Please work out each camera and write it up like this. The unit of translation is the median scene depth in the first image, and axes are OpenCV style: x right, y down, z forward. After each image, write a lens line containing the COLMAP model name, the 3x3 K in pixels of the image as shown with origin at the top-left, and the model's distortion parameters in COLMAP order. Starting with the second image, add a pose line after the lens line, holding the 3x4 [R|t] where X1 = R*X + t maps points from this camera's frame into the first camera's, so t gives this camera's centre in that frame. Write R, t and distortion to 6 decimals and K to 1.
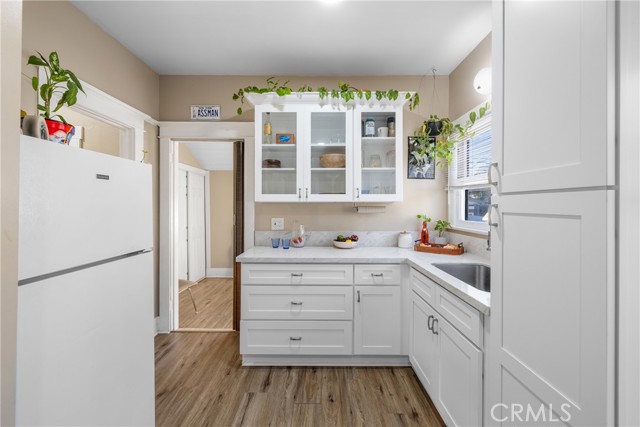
lens RADIAL K [[269.3, 0, 317.9], [0, 269.3, 214.3], [0, 0, 1]] dist [-0.004495, 0.001055]
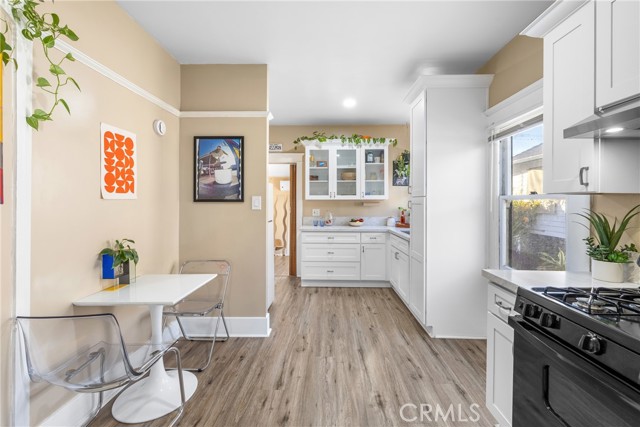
lens RADIAL K [[269.3, 0, 320.9], [0, 269.3, 209.3], [0, 0, 1]] dist [-0.004495, 0.001055]
pose [[0.999740, -0.001659, -0.022741, -0.090992], [0.001472, 0.999965, -0.008227, 0.033339], [0.022754, 0.008192, 0.999708, -0.792425]]
